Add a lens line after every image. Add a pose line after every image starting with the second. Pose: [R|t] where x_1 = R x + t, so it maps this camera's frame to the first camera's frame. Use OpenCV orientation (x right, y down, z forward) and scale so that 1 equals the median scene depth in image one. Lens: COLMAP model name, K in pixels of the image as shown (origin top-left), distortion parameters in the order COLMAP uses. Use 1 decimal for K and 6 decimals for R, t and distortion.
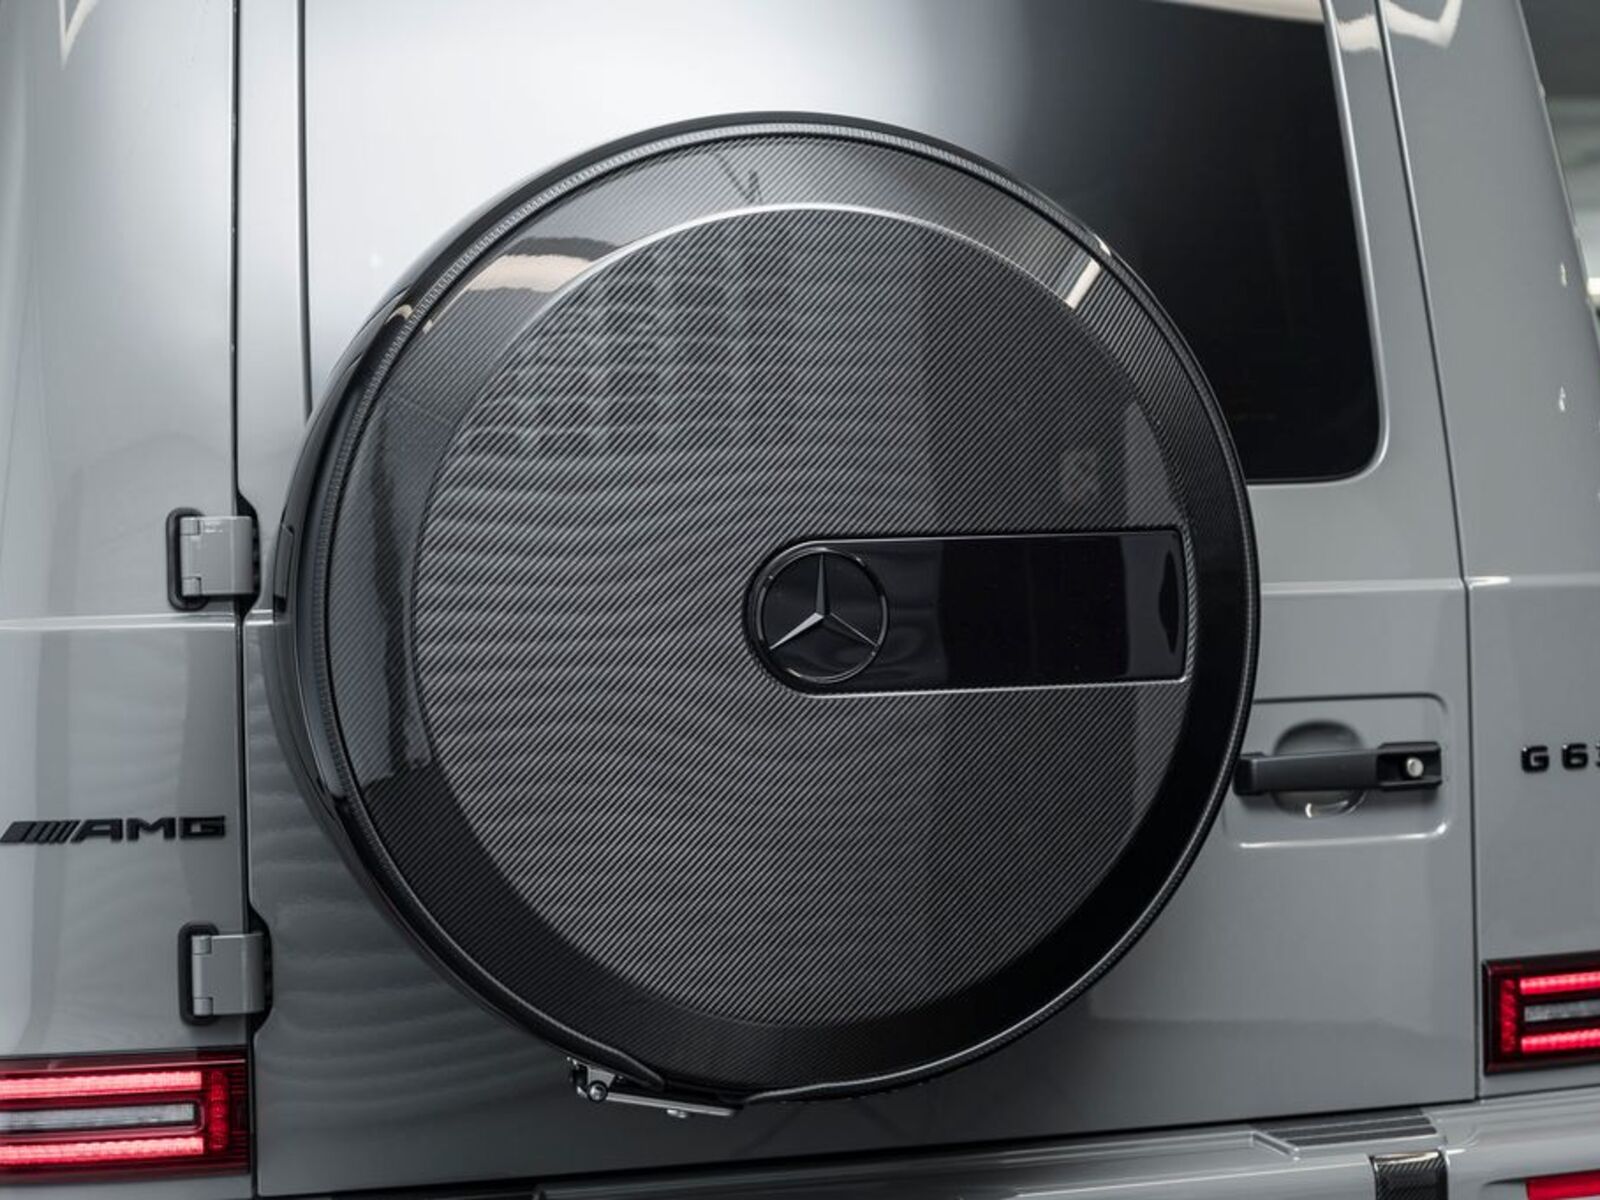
lens RADIAL K [[2861.0, 0, 800.0], [0, 2861.0, 600.0], [0, 0, 1]] dist [-0.139853, -0.120043]
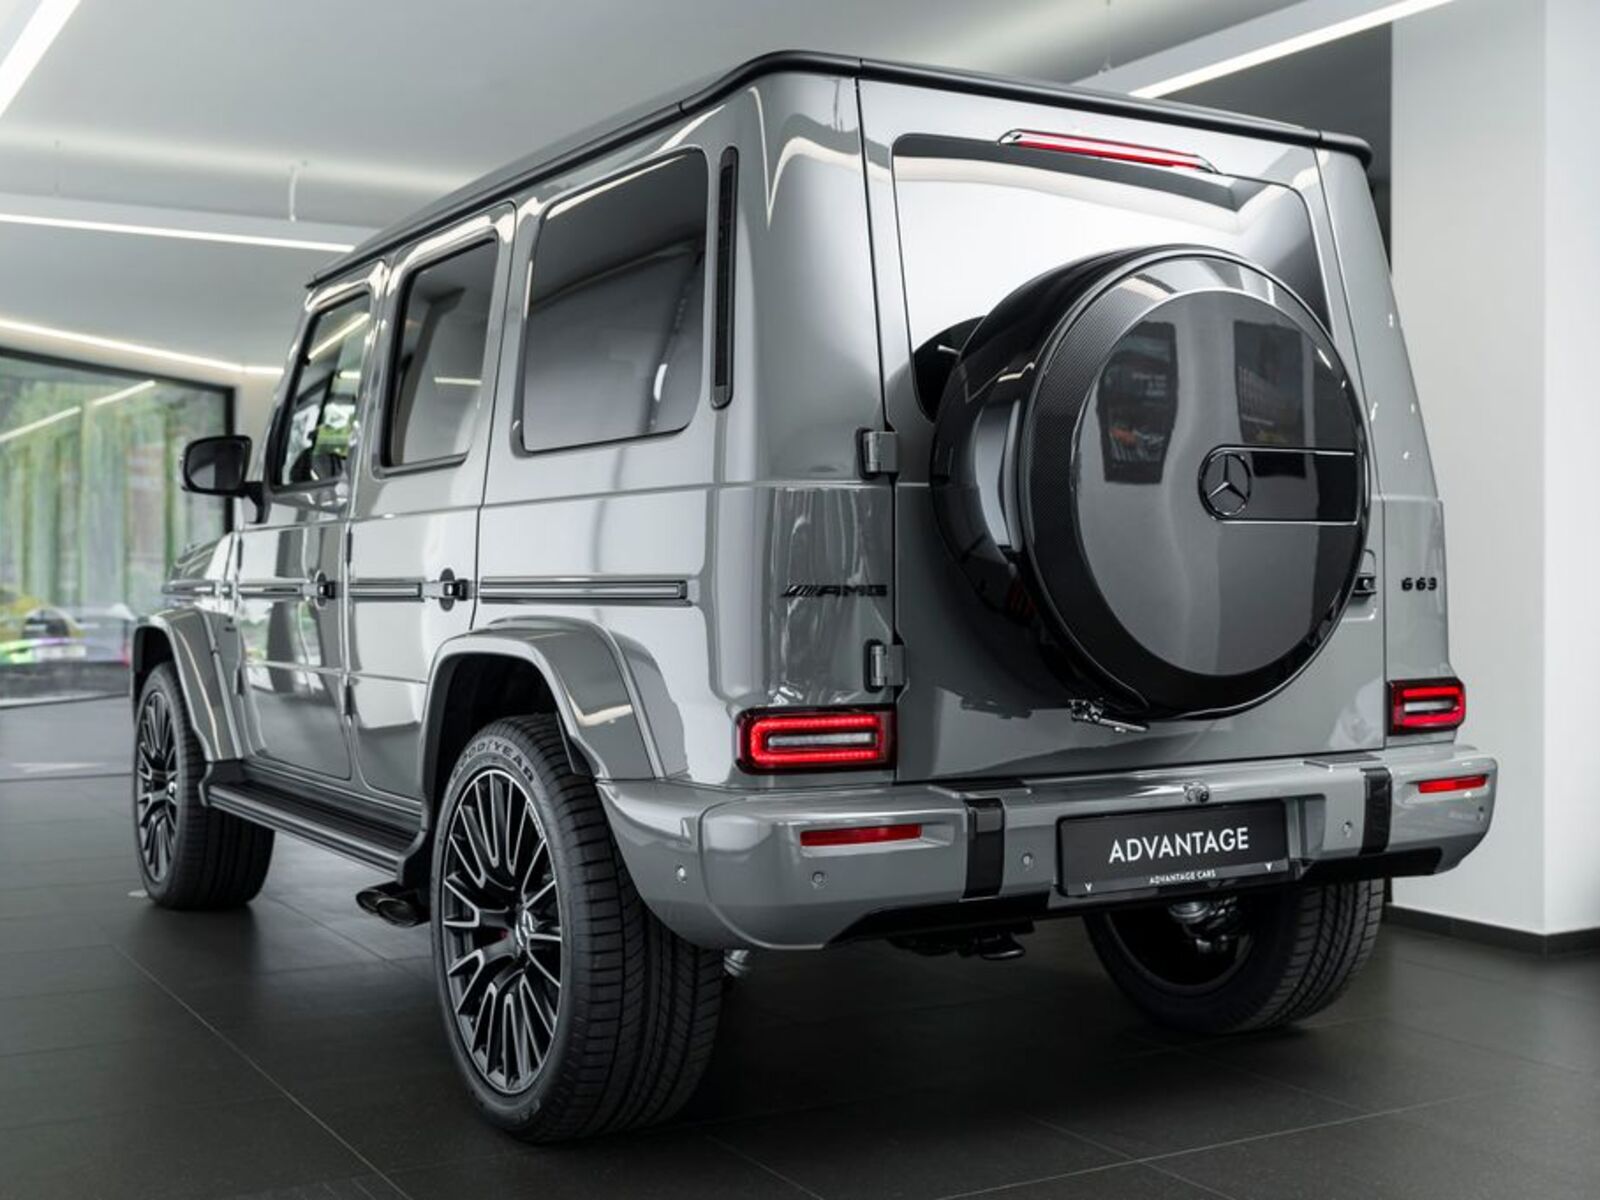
lens RADIAL K [[1945.0, 0, 800.0], [0, 1945.0, 600.0], [0, 0, 1]] dist [0.001307, -0.002596]
pose [[0.962030, 0.016683, 0.272434, -0.621934], [-0.013797, 0.999827, -0.012509, 0.103313], [-0.272595, 0.008275, 0.962093, -0.273335]]
